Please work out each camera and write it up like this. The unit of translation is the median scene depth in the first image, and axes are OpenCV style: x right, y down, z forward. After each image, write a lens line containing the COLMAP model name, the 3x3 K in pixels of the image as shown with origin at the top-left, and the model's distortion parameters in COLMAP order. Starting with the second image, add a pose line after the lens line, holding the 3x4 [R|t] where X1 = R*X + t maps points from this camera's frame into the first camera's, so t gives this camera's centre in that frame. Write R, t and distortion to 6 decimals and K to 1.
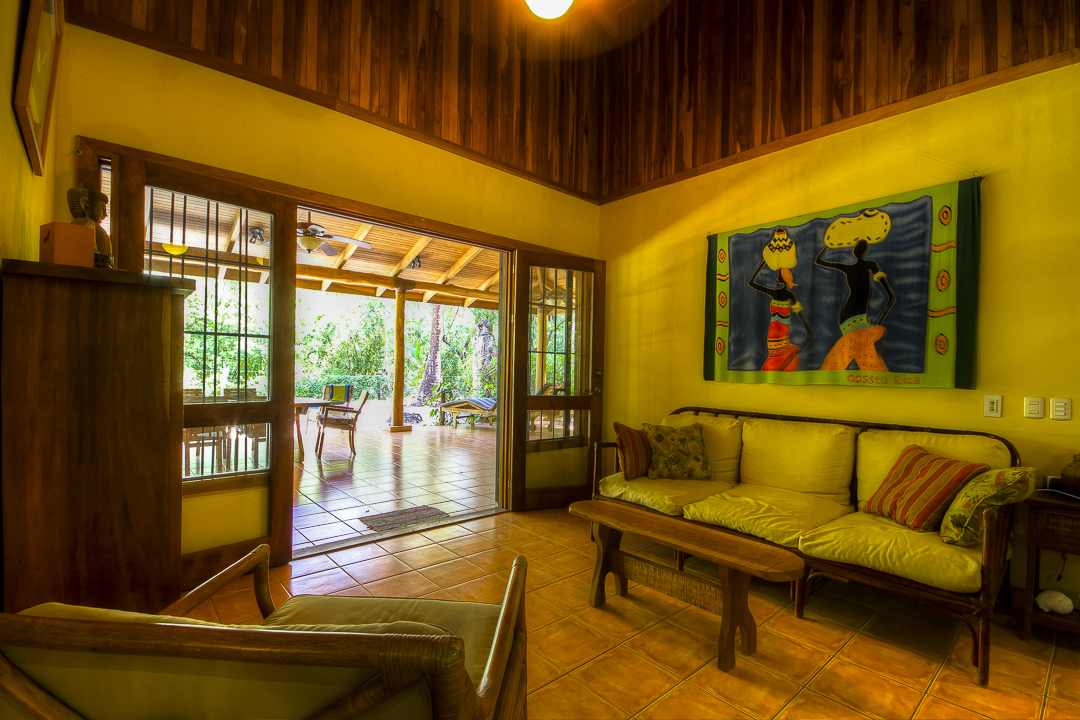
lens RADIAL K [[494.9, 0, 544.9], [0, 494.9, 369.1], [0, 0, 1]] dist [0.001862, 0.000213]
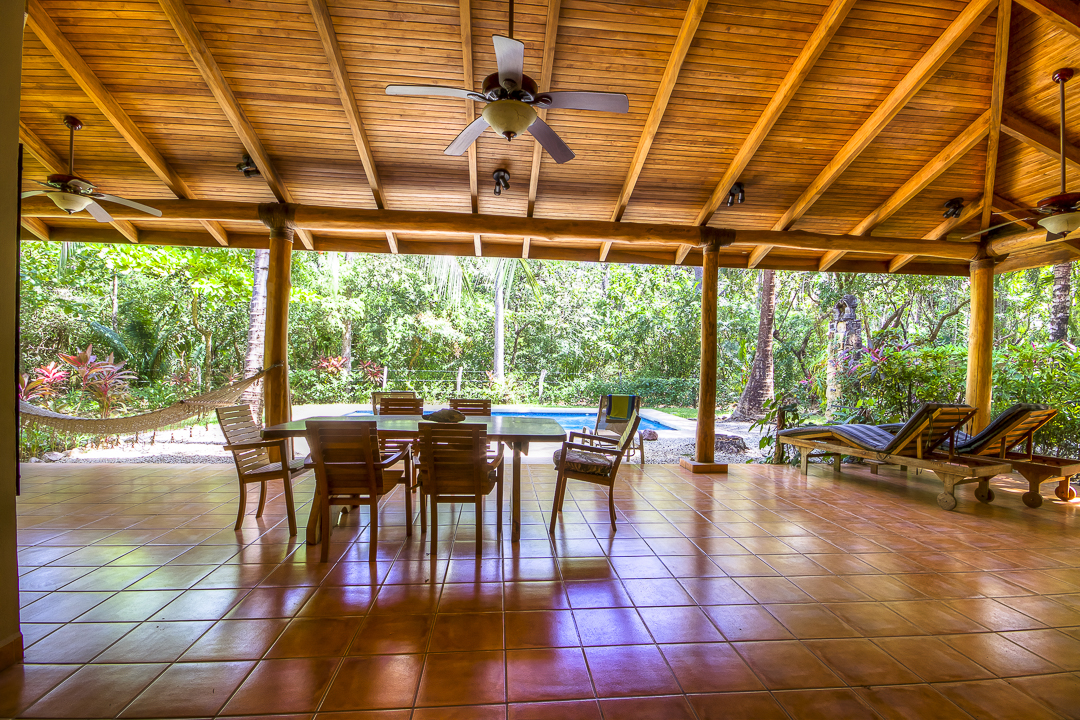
lens RADIAL K [[494.9, 0, 544.9], [0, 494.9, 369.1], [0, 0, 1]] dist [0.001862, 0.000213]
pose [[0.807727, 0.004291, -0.589541, -0.081694], [-0.006660, 0.999976, -0.001846, -0.001474], [0.589519, 0.005417, 0.807736, 0.332332]]
